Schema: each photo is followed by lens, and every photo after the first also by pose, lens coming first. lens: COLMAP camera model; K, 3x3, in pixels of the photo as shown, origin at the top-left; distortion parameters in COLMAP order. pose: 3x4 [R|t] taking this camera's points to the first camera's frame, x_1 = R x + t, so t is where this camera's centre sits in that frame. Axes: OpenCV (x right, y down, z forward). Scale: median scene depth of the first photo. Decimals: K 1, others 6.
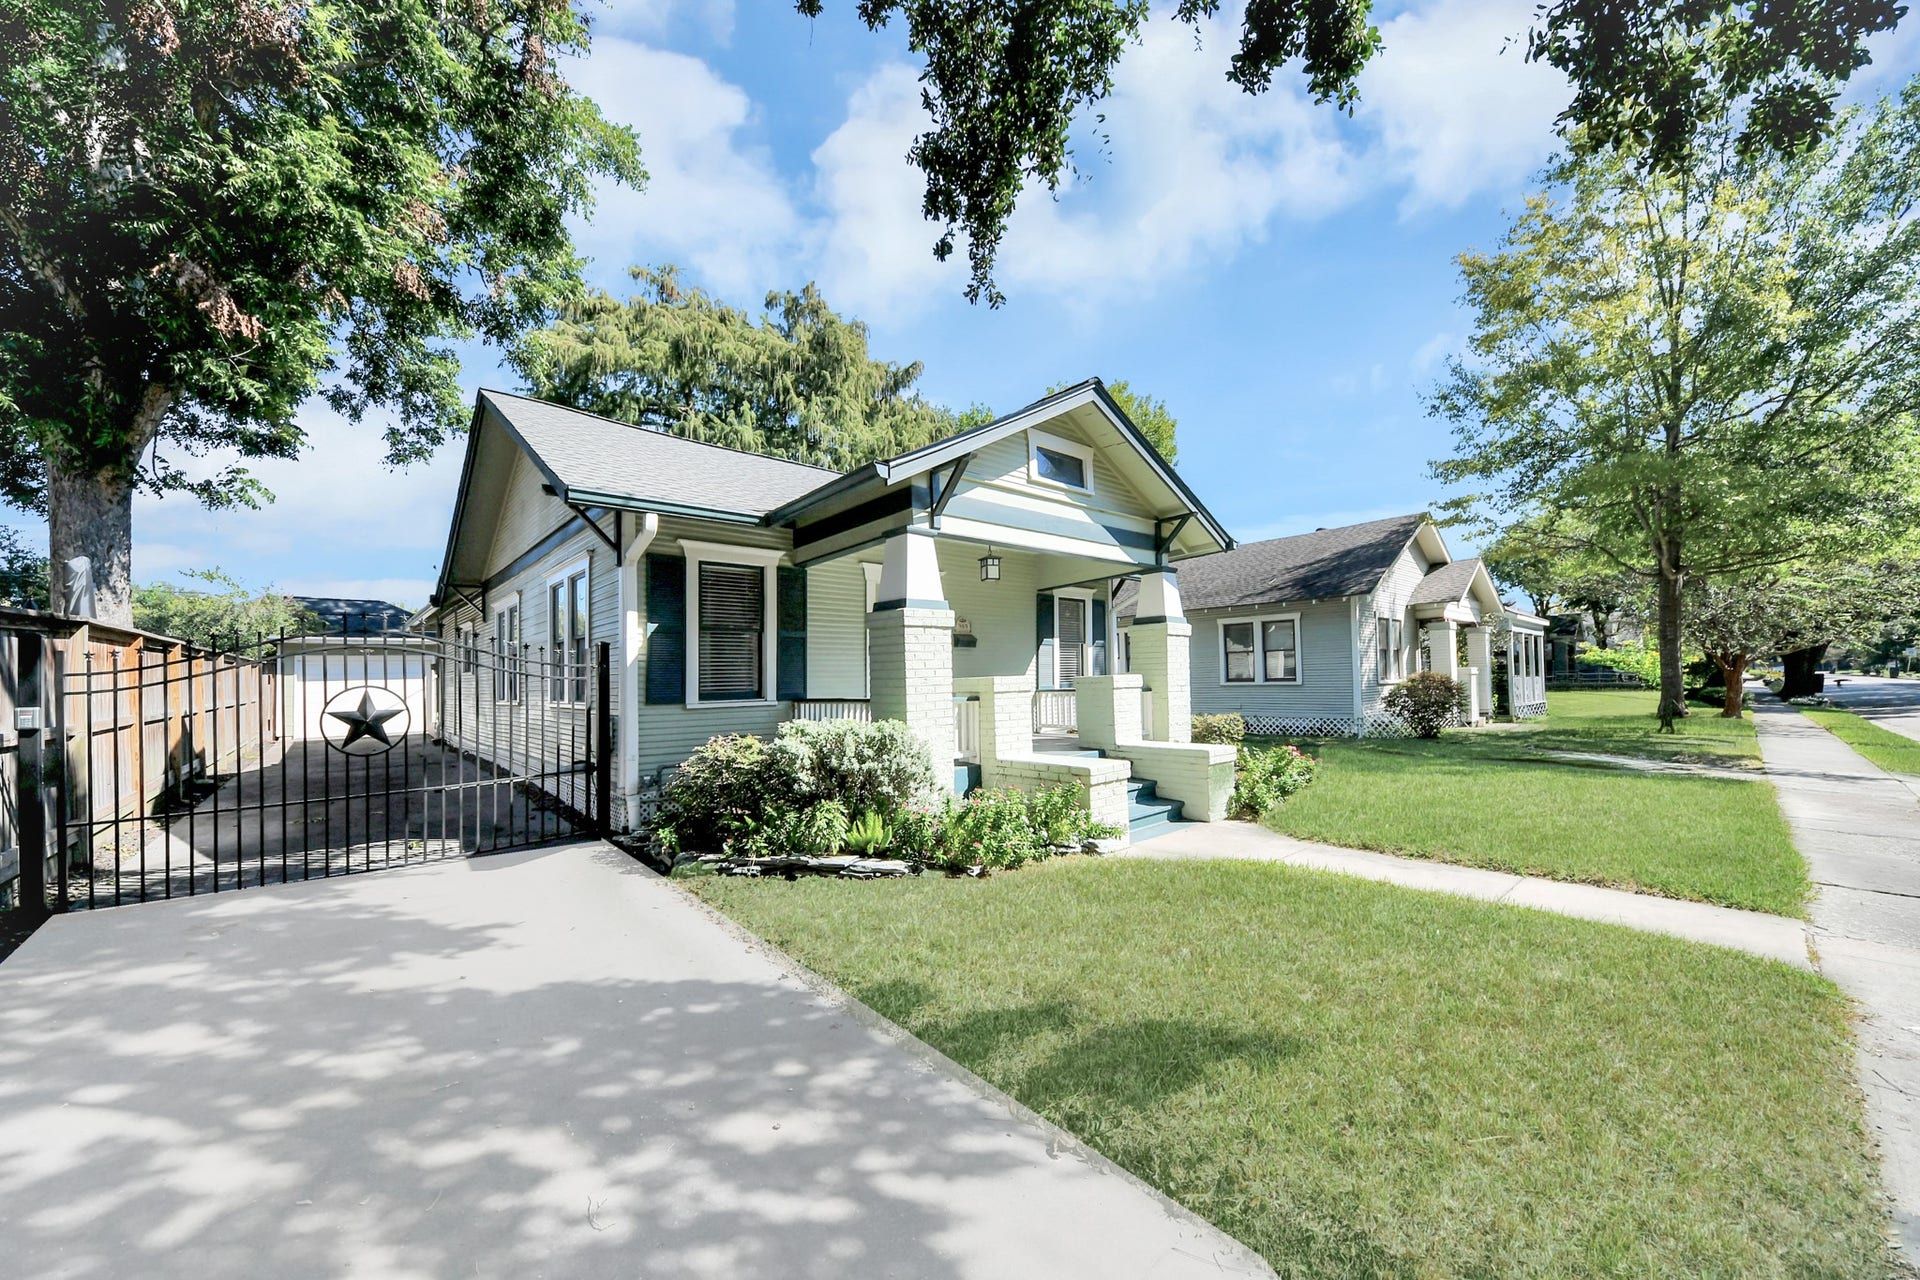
lens RADIAL K [[701.7, 0, 957.7], [0, 701.7, 661.0], [0, 0, 1]] dist [0.024644, -0.017749]
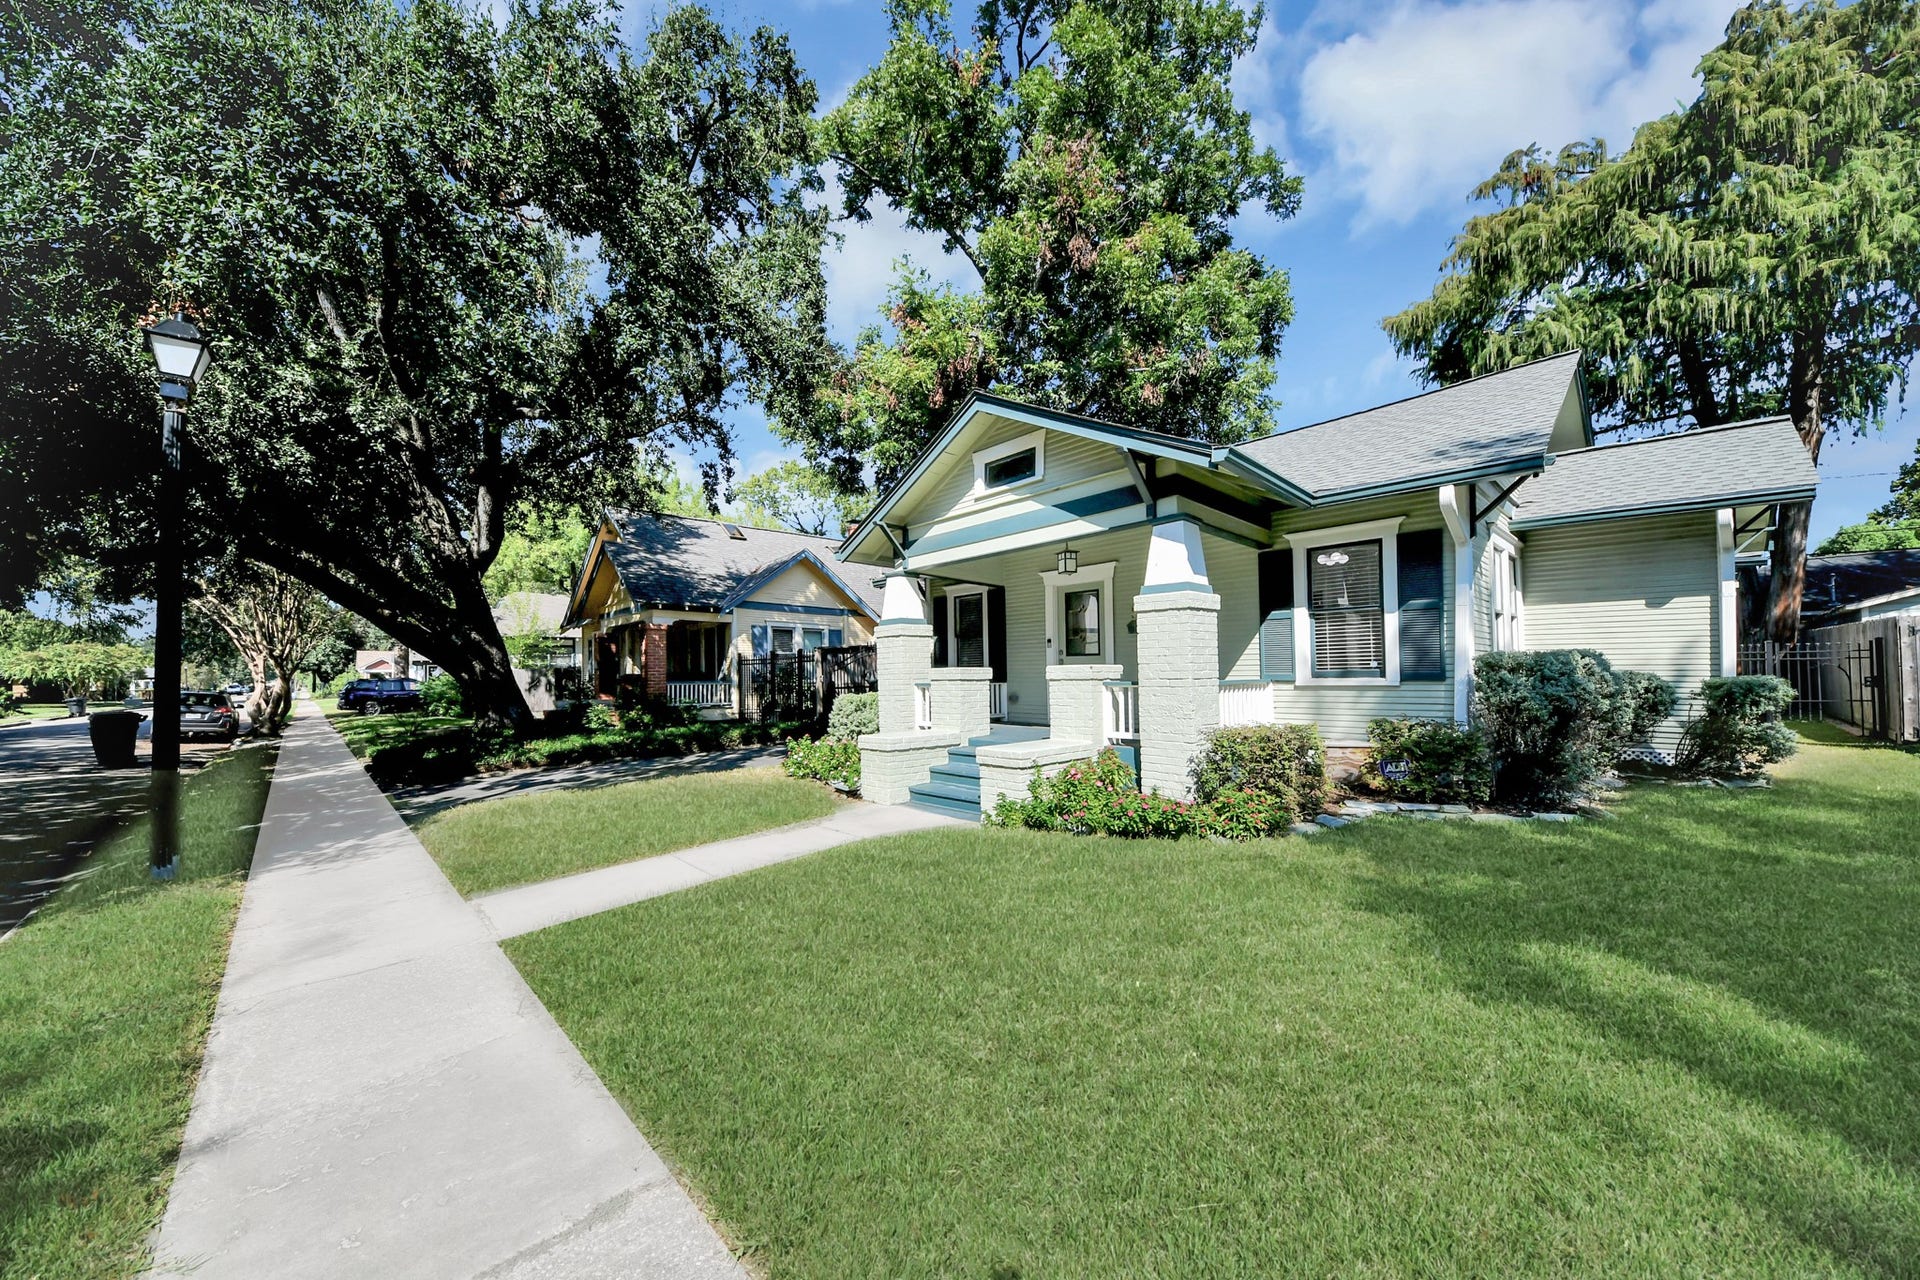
lens RADIAL K [[678.6, 0, 964.2], [0, 678.6, 660.4], [0, 0, 1]] dist [0.024642, -0.014289]
pose [[0.039400, 0.002945, -0.999219, 1.174832], [0.045522, 0.998952, 0.004740, 0.003597], [0.998186, -0.045673, 0.039225, 0.886819]]
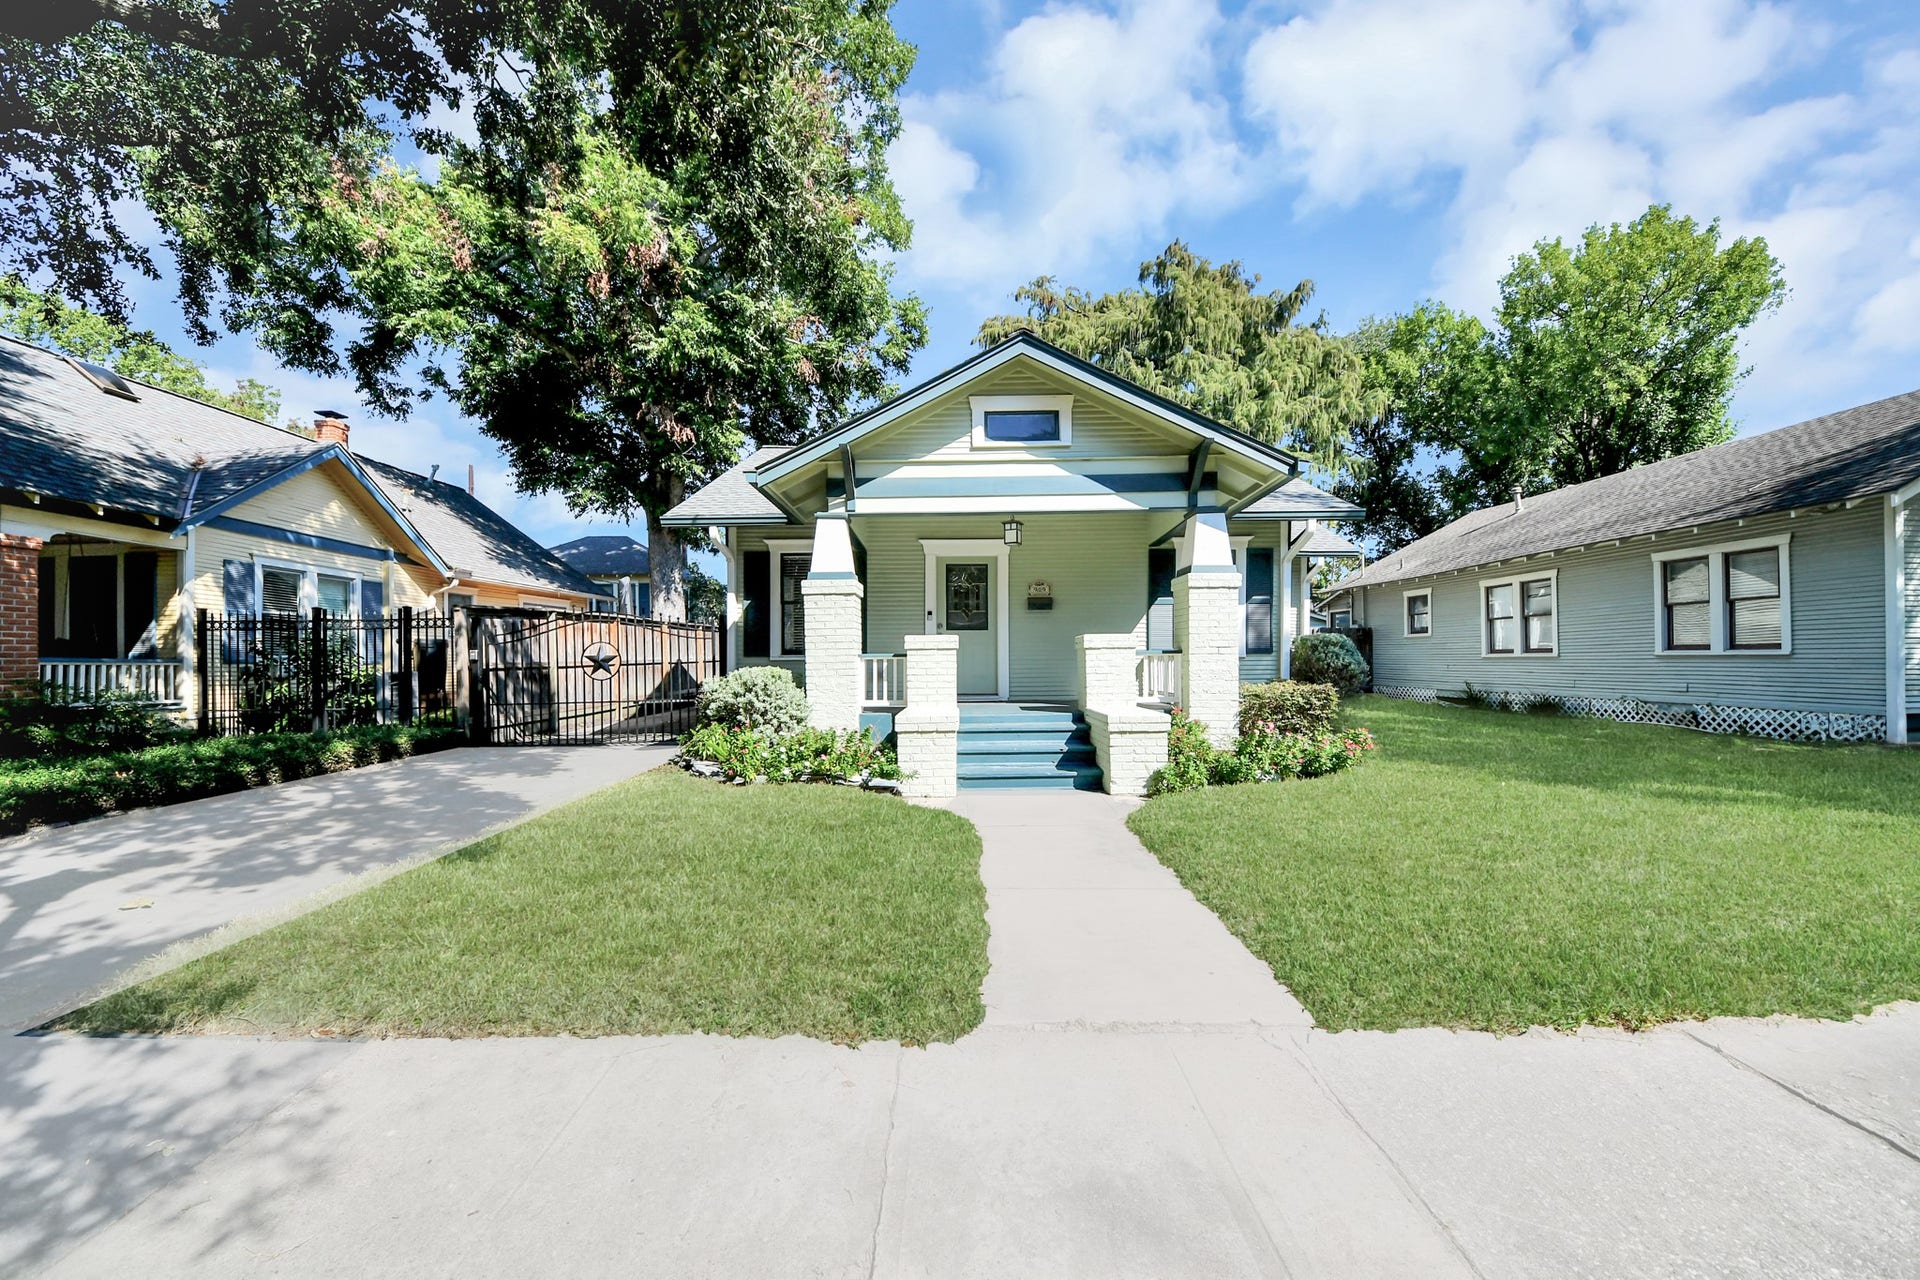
lens RADIAL K [[701.7, 0, 957.7], [0, 701.7, 661.0], [0, 0, 1]] dist [0.024644, -0.017749]
pose [[0.742166, 0.015209, -0.670043, 0.760239], [0.010728, 0.999345, 0.034566, 0.023172], [0.670130, -0.032841, 0.741517, 0.190518]]
